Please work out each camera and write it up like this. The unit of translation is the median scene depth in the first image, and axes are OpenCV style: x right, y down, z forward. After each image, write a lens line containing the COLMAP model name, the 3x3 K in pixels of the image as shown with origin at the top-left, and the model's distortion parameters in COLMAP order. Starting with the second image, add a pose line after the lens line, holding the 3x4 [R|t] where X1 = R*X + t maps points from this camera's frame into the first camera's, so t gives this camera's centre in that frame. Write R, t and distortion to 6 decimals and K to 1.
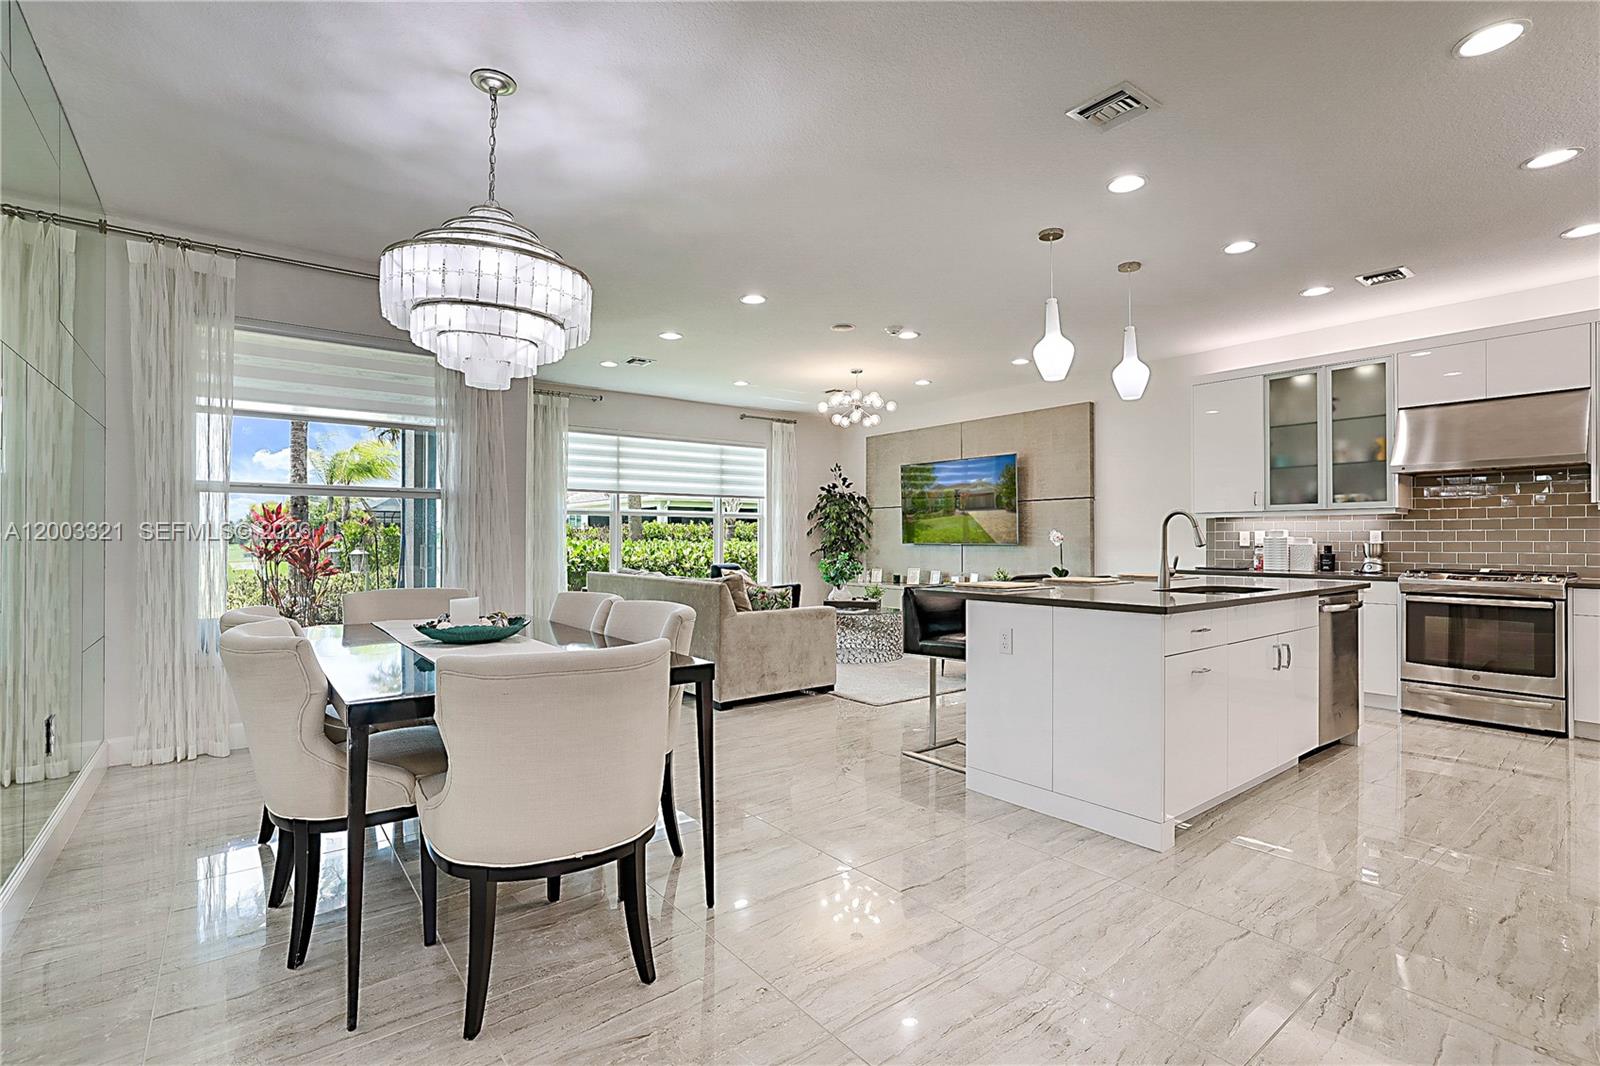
lens RADIAL K [[745.9, 0, 821.0], [0, 745.9, 533.5], [0, 0, 1]] dist [-0.014161, 0.012021]
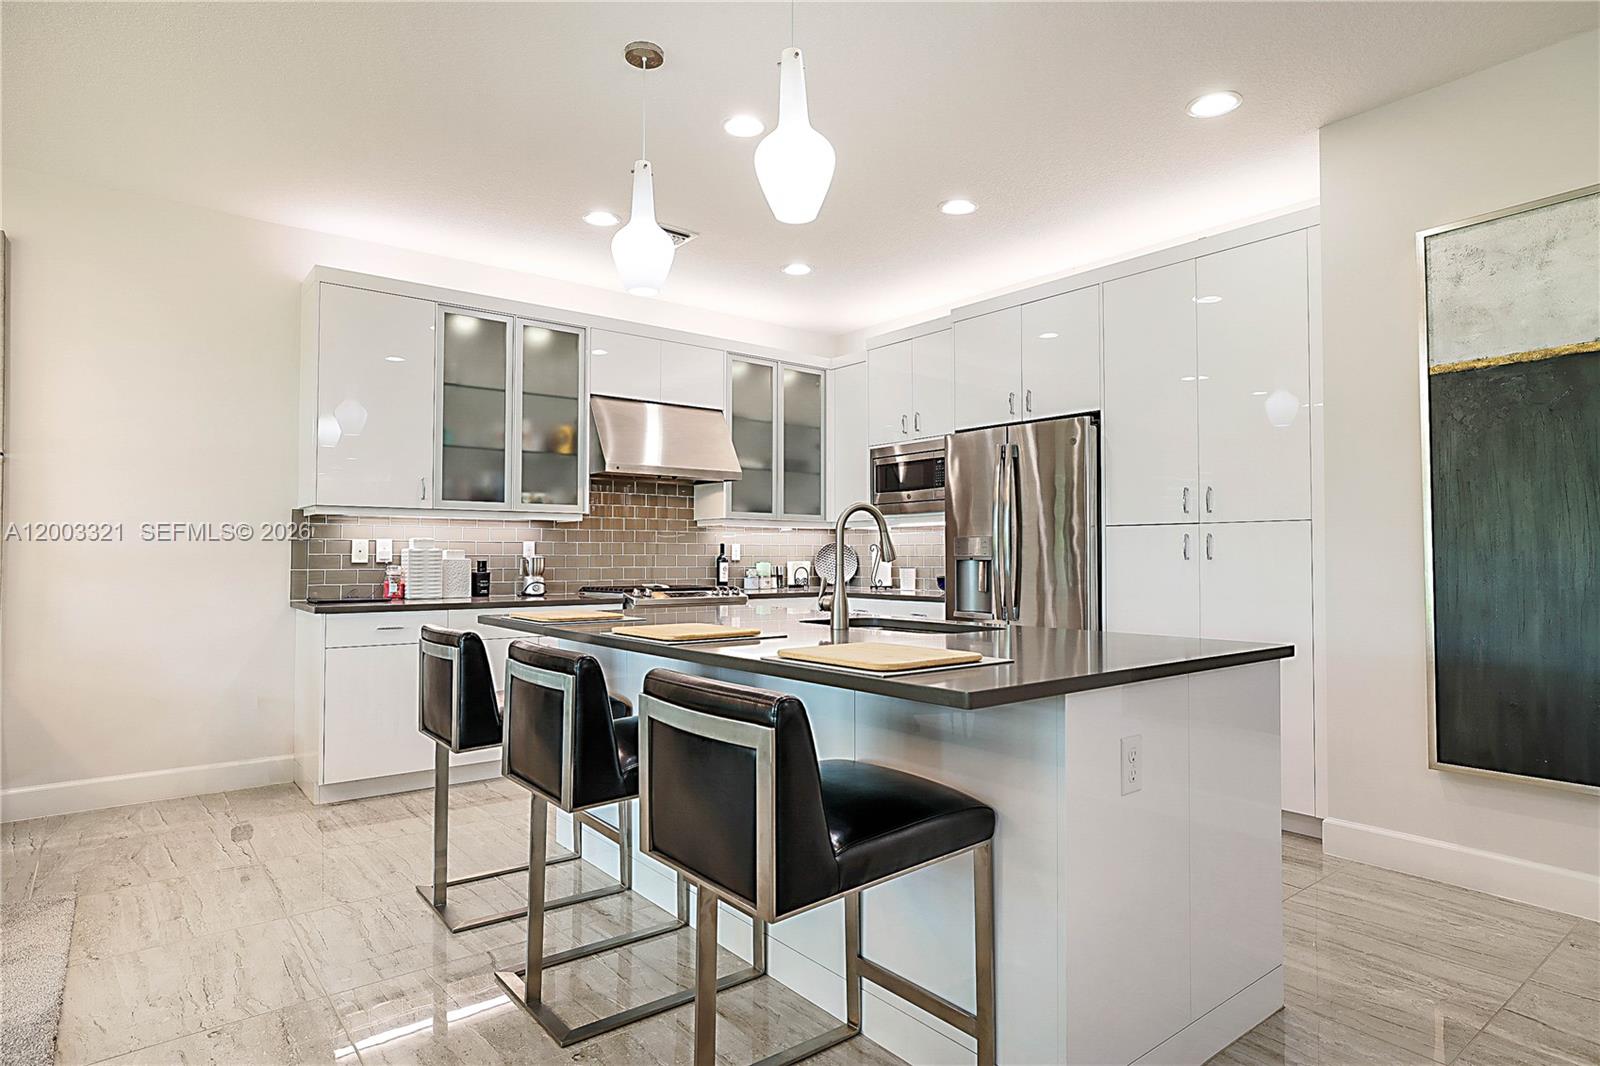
lens RADIAL K [[905.0, 0, 783.3], [0, 905.0, 533.6], [0, 0, 1]] dist [-0.020866, 0.020289]
pose [[0.025861, 0.025599, 0.999338, -0.184544], [-0.008158, 0.999644, -0.025396, 0.008966], [-0.999632, -0.007496, 0.026061, 0.649924]]
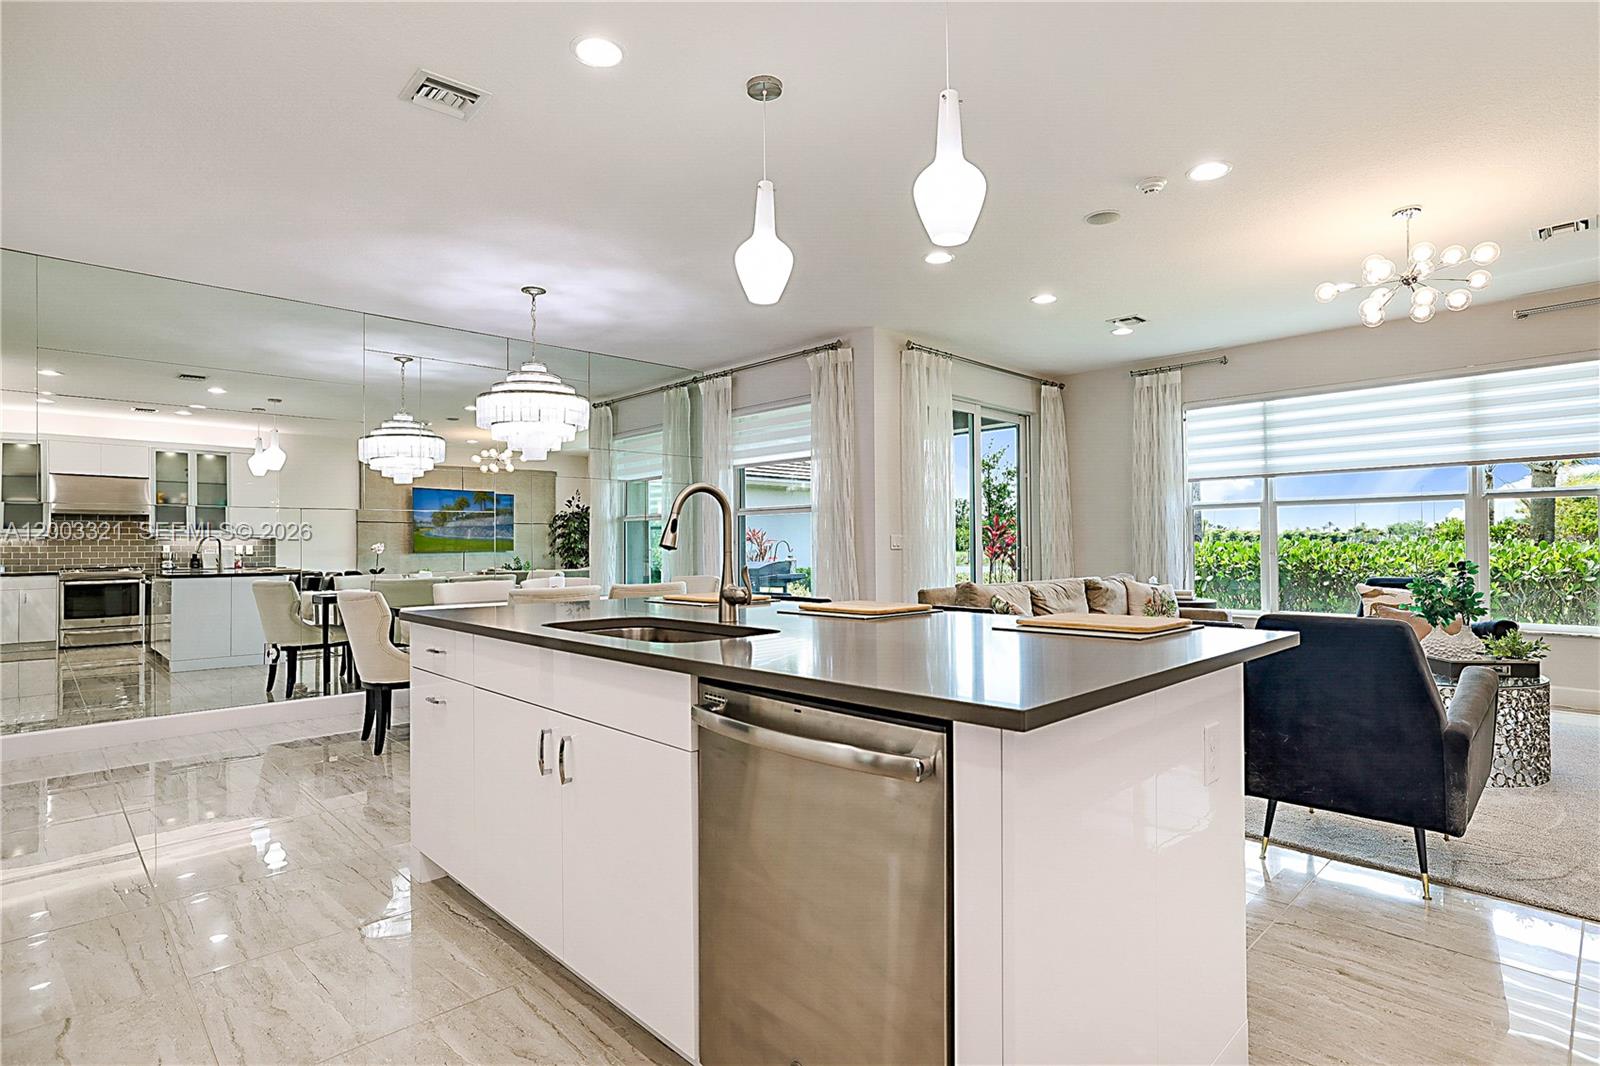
lens RADIAL K [[808.5, 0, 791.6], [0, 808.5, 540.4], [0, 0, 1]] dist [-0.021219, 0.004607]
pose [[0.085285, -0.006721, -0.996334, 0.684361], [0.014014, 0.999886, -0.005545, 0.009718], [0.996258, -0.013490, 0.085370, 0.634292]]
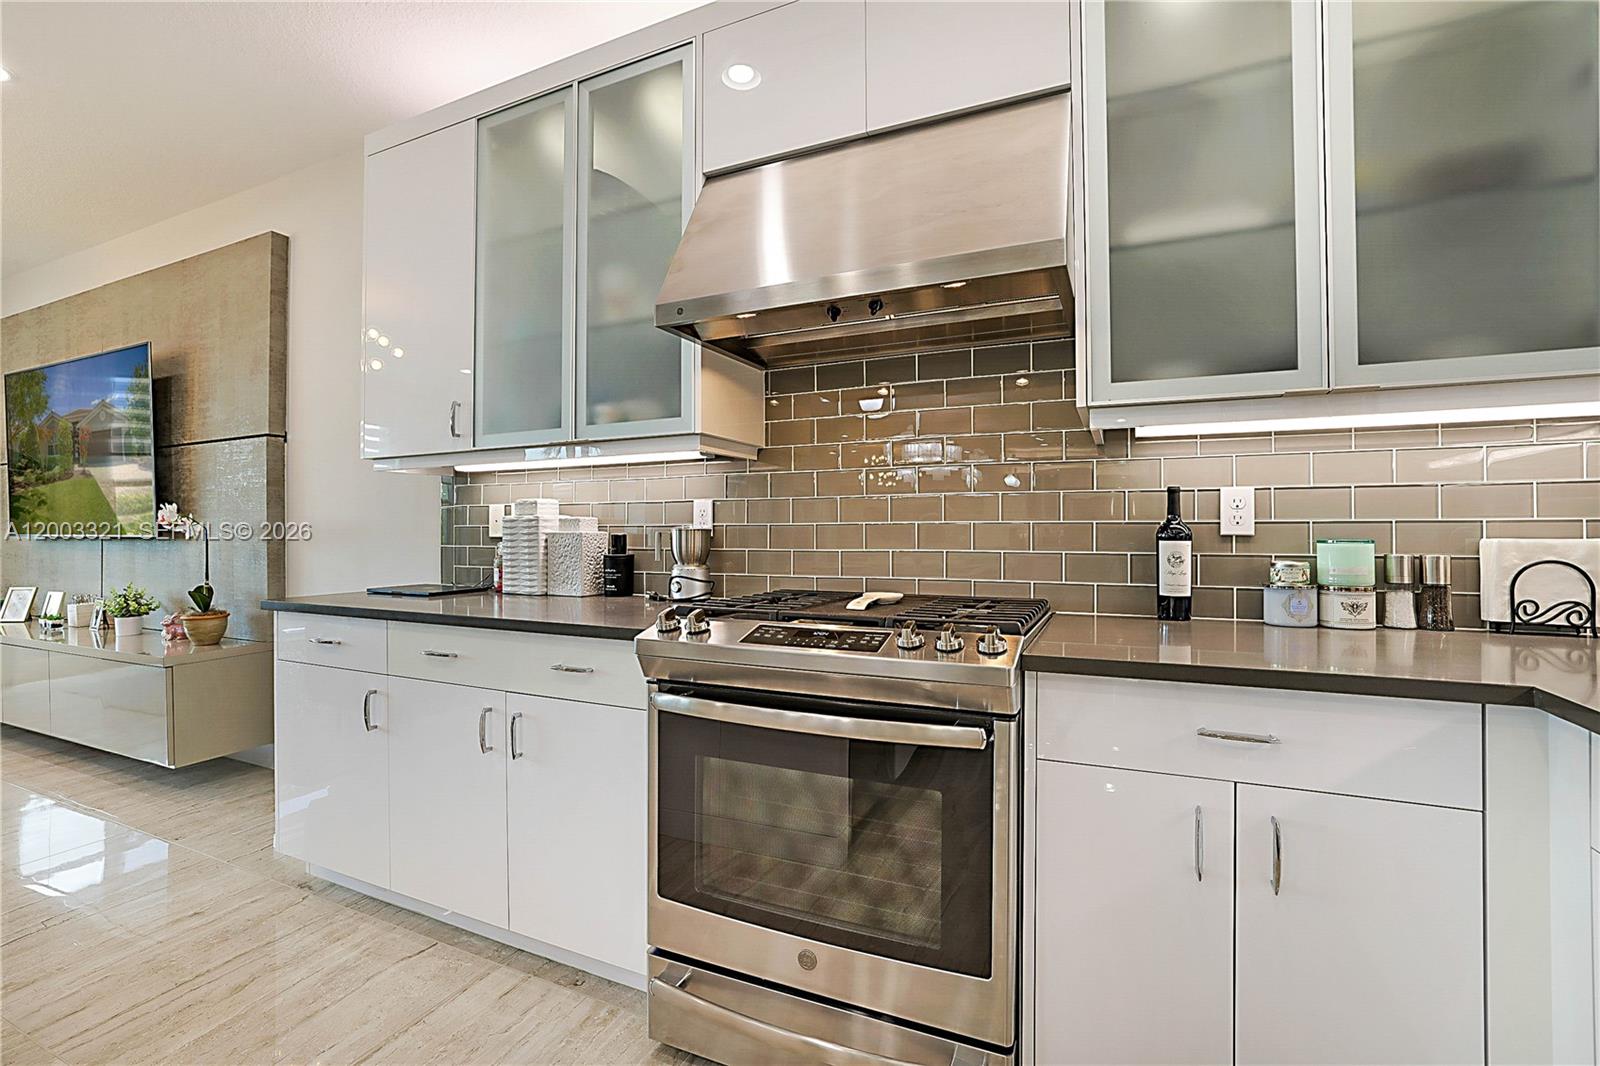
lens RADIAL K [[706.7, 0, 809.6], [0, 706.7, 527.3], [0, 0, 1]] dist [-0.037438, 0.011299]
pose [[0.895233, -0.004131, 0.445579, 0.571659], [0.001460, 0.999979, 0.006338, 0.008857], [-0.445596, -0.005024, 0.895220, 0.561784]]
